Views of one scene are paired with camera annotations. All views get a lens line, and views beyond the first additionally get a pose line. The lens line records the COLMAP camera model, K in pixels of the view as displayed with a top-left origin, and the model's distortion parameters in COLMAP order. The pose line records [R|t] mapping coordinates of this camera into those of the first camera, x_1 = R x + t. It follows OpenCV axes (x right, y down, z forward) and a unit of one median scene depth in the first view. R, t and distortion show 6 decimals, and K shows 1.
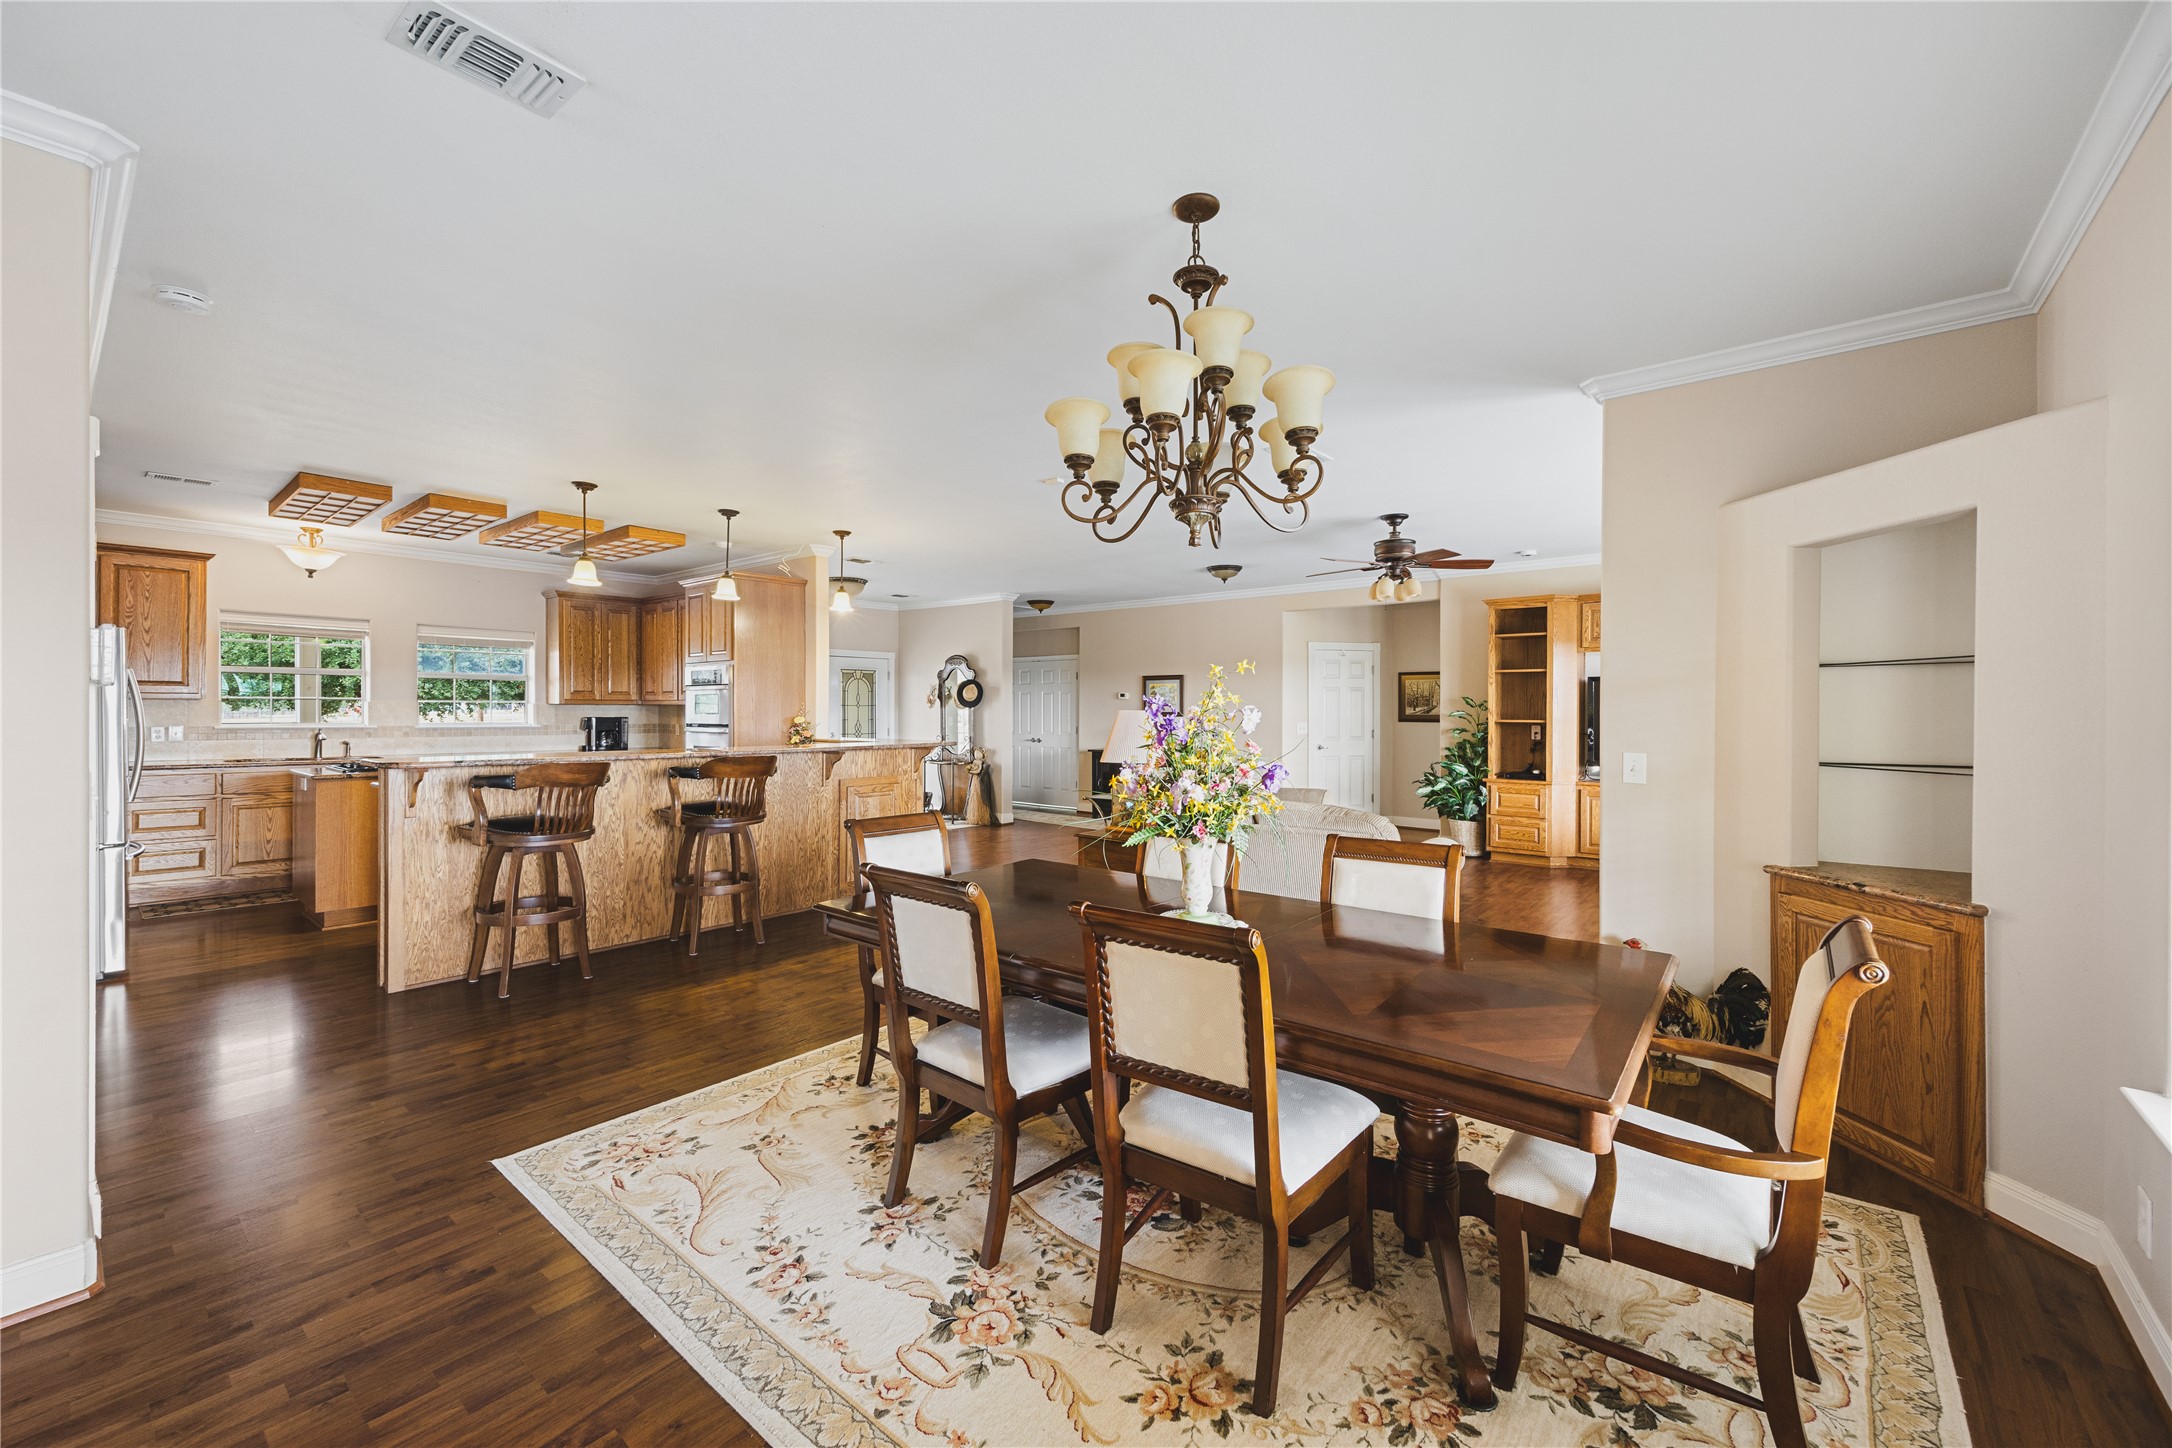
lens RADIAL K [[861.4, 0, 1084.3], [0, 861.4, 712.3], [0, 0, 1]] dist [0.008161, -0.001750]
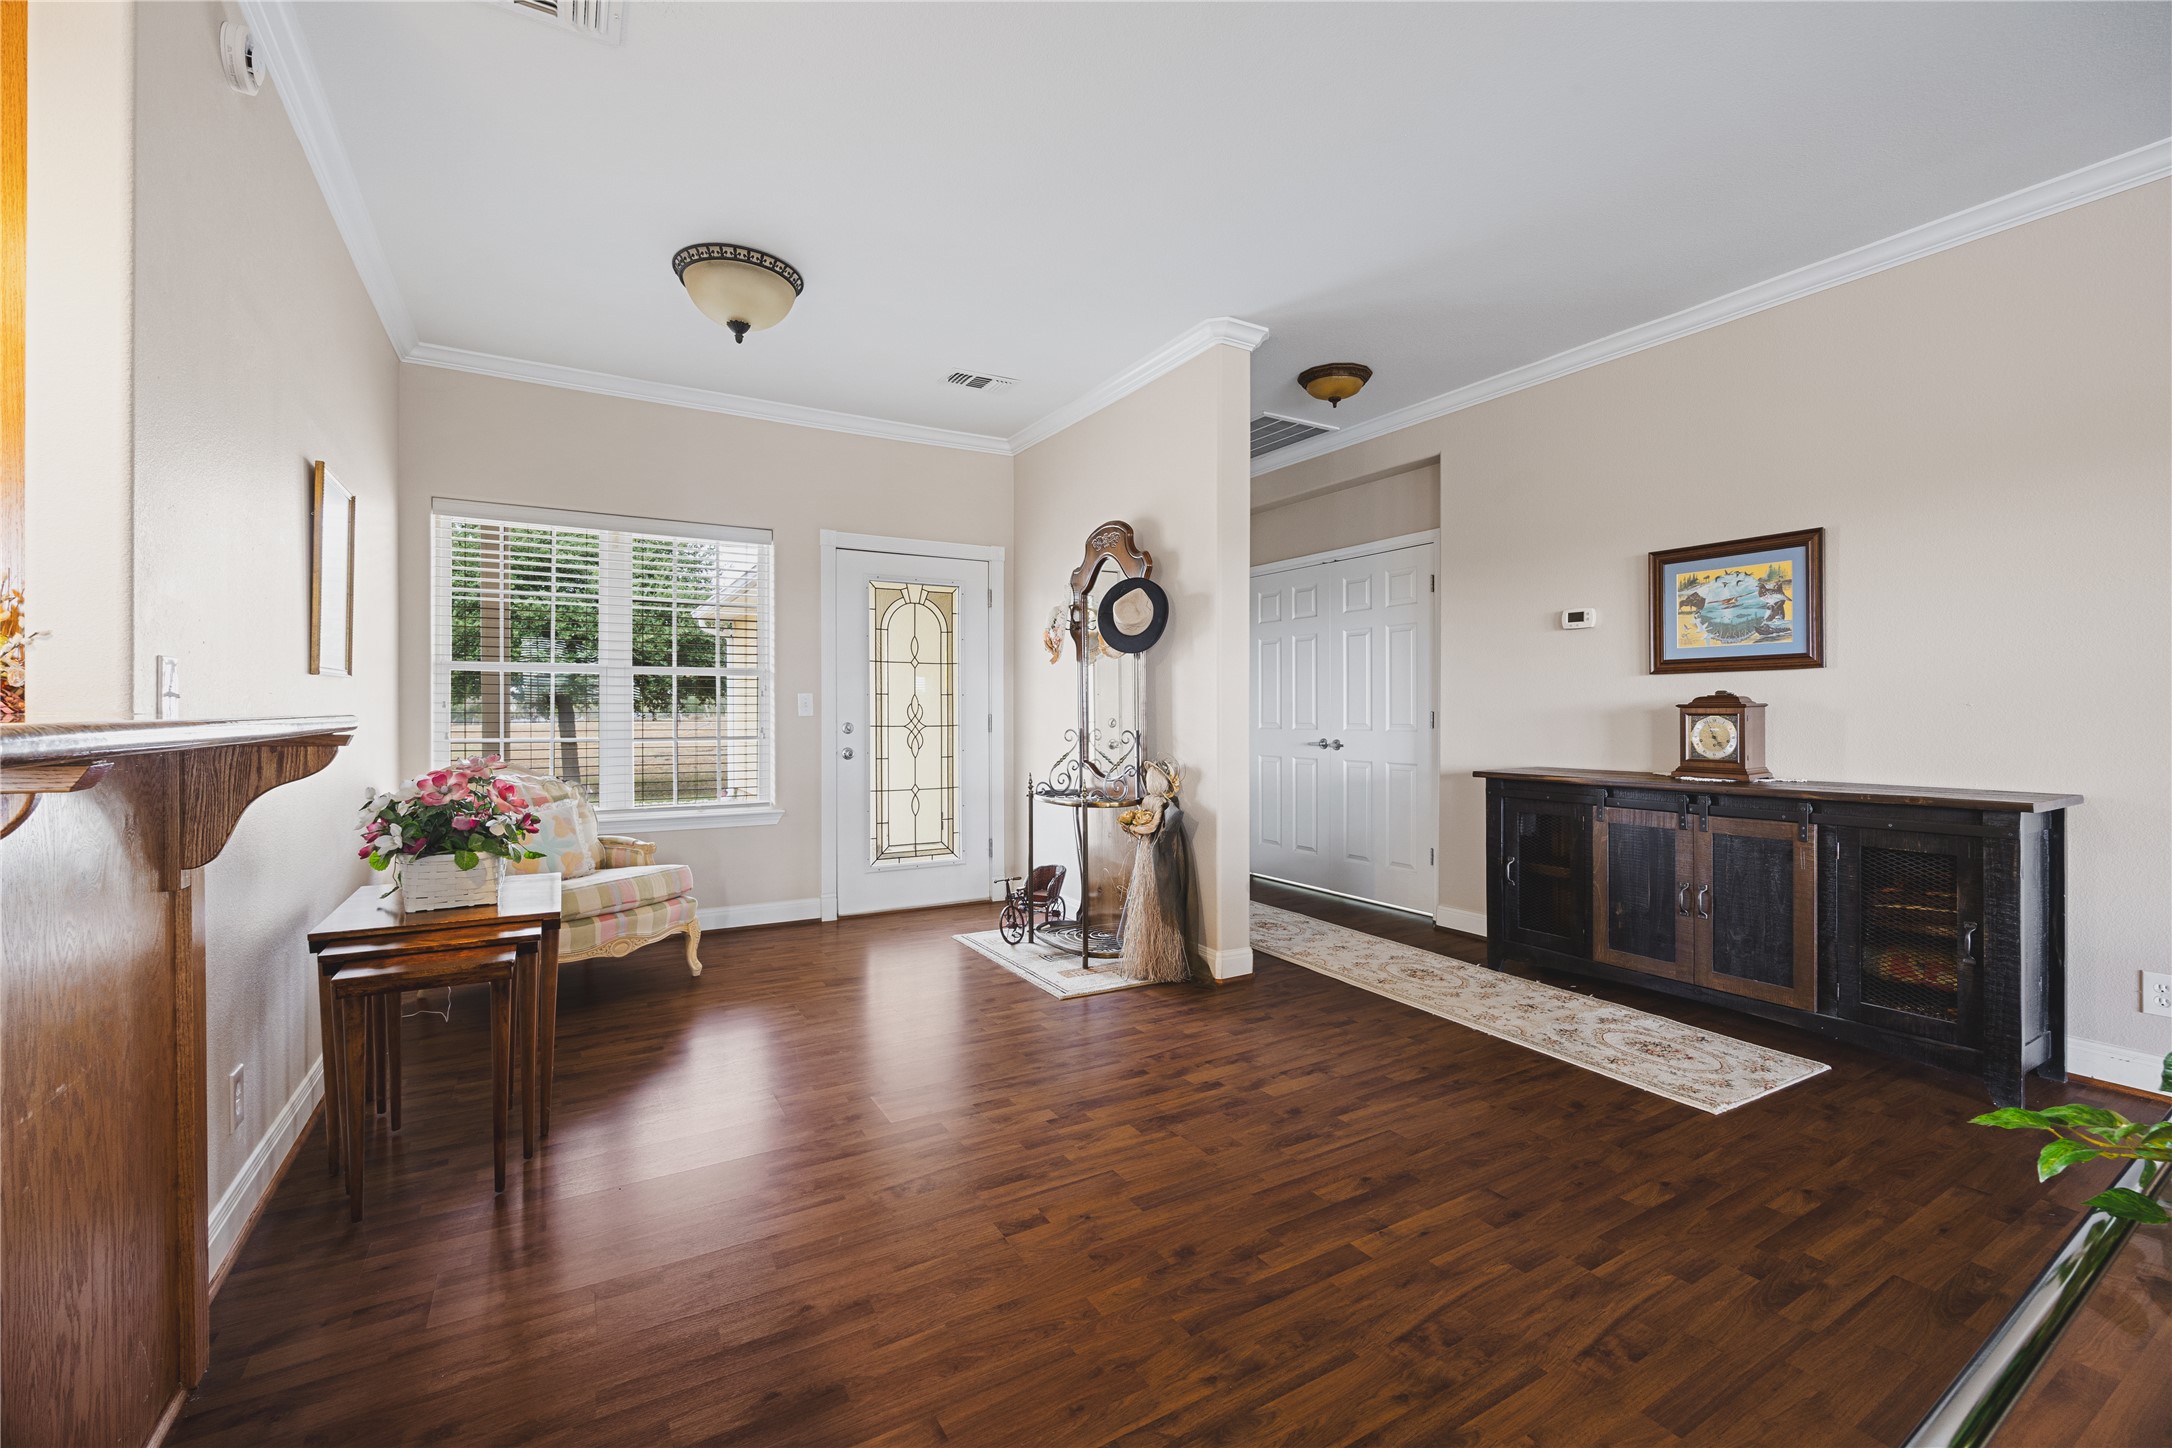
lens RADIAL K [[903.3, 0, 1087.2], [0, 903.3, 716.5], [0, 0, 1]] dist [-0.013558, 0.001275]
pose [[0.939918, -0.001134, -0.341399, -0.025085], [0.000781, 0.999999, -0.001171, 0.029451], [0.341400, 0.000834, 0.939918, 0.836187]]
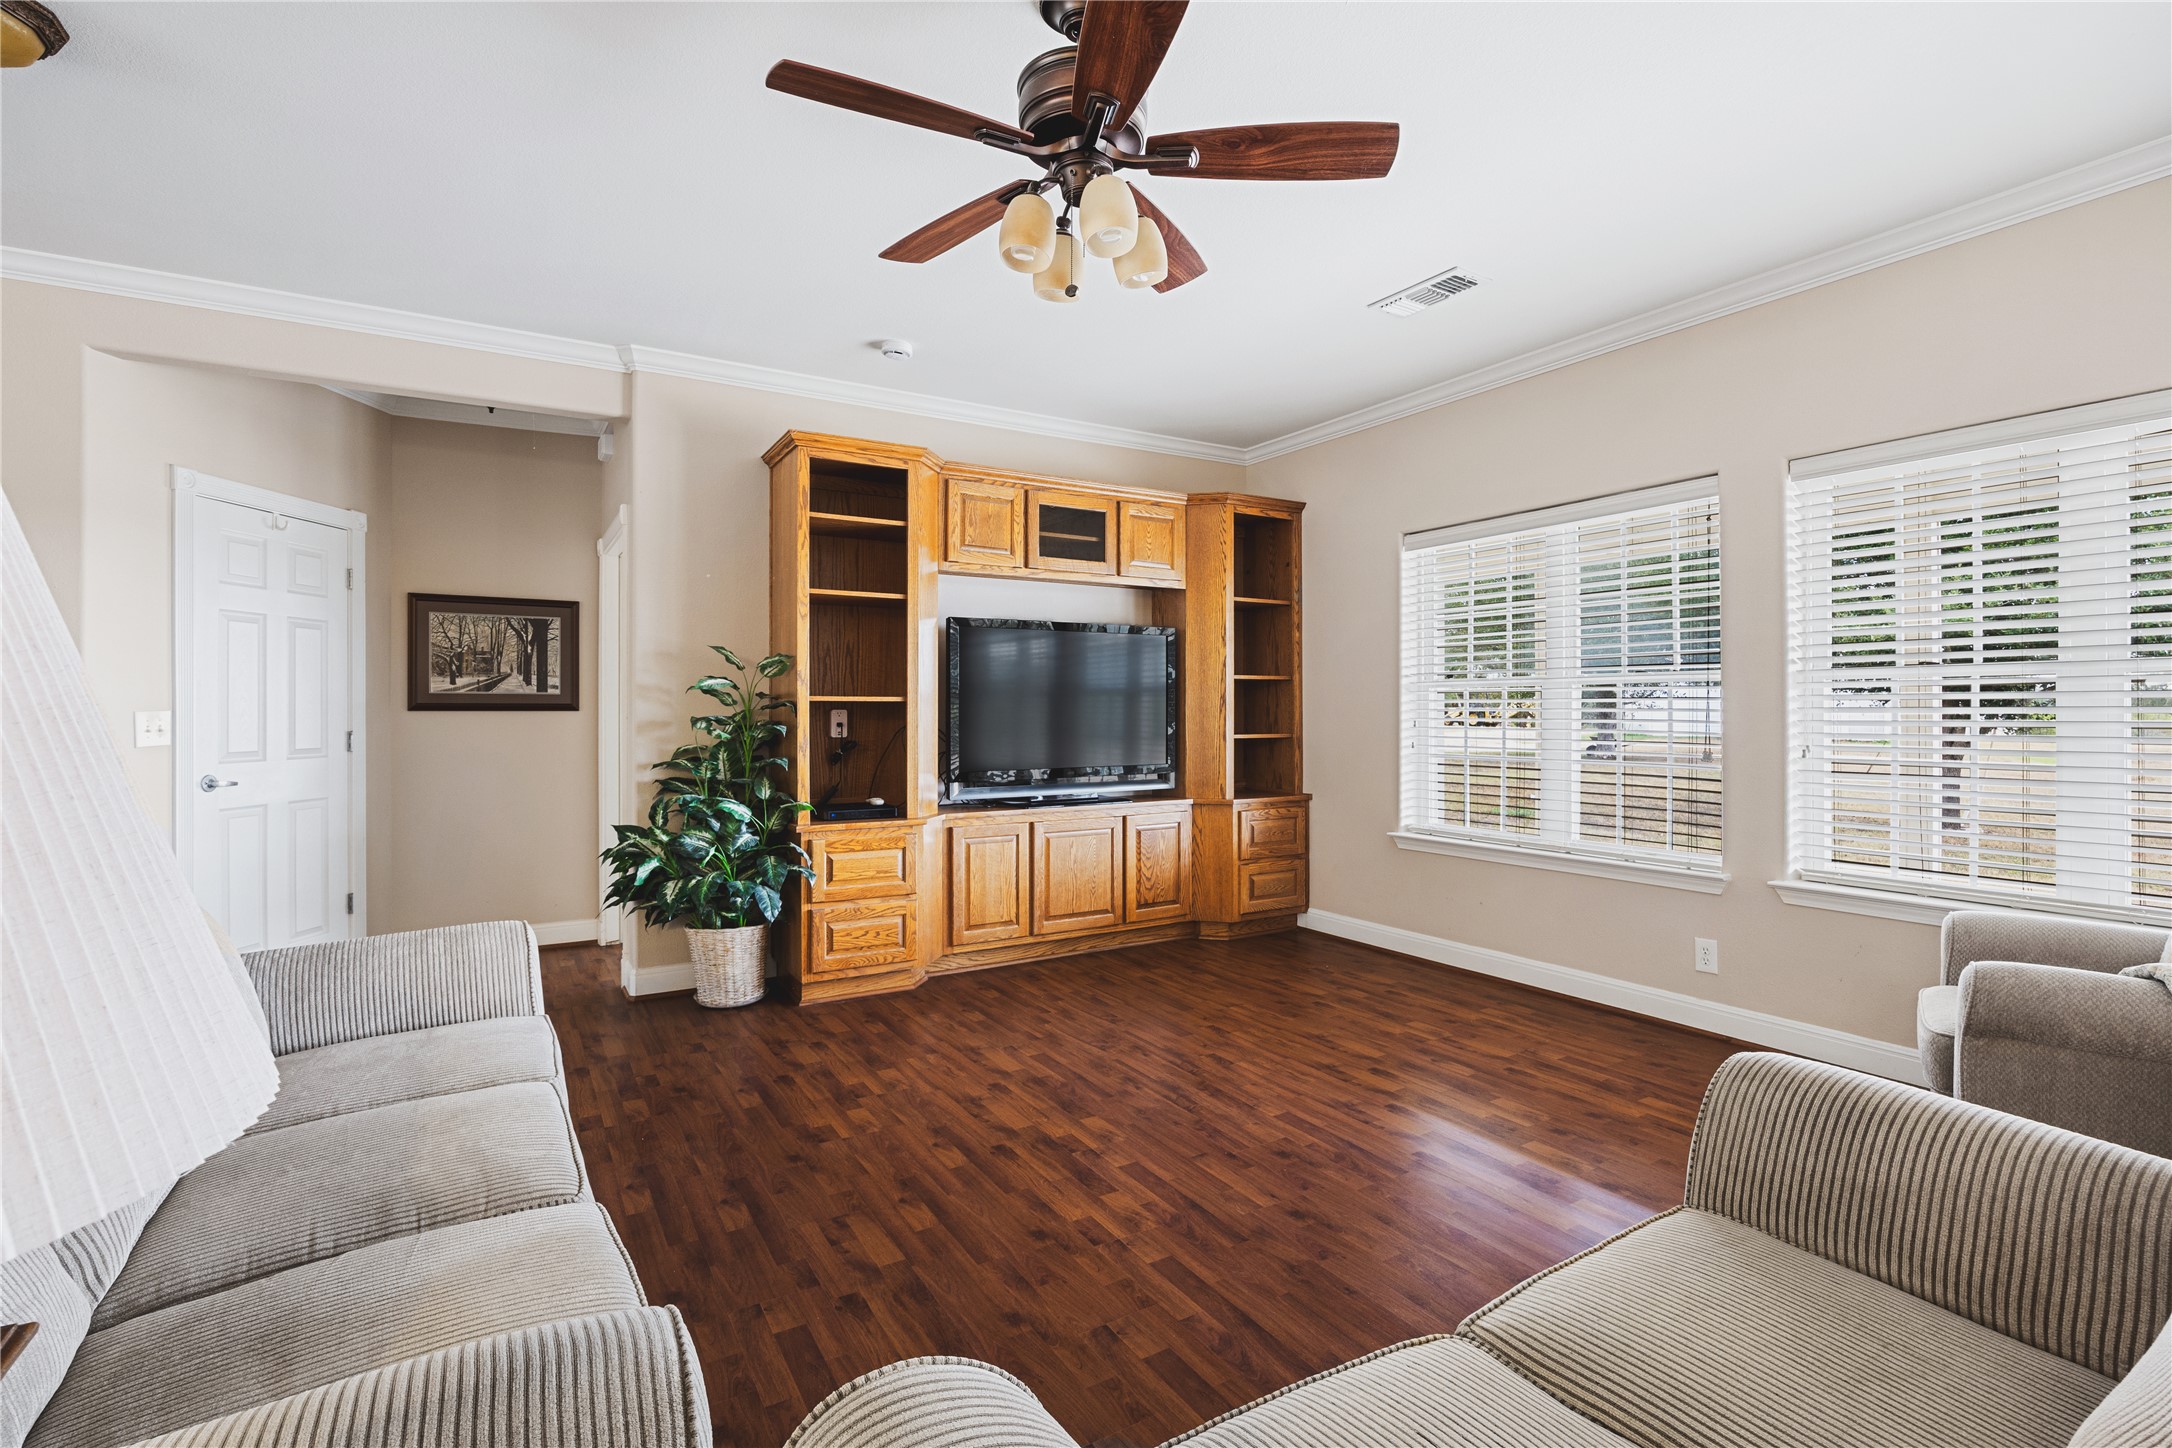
lens RADIAL K [[987.5, 0, 1090.2], [0, 987.5, 713.2], [0, 0, 1]] dist [-0.016851, 0.001609]
pose [[0.325671, -0.001183, 0.945482, 0.027242], [0.007784, 0.999969, -0.001430, 0.019912], [-0.945451, 0.007825, 0.325670, 0.686018]]
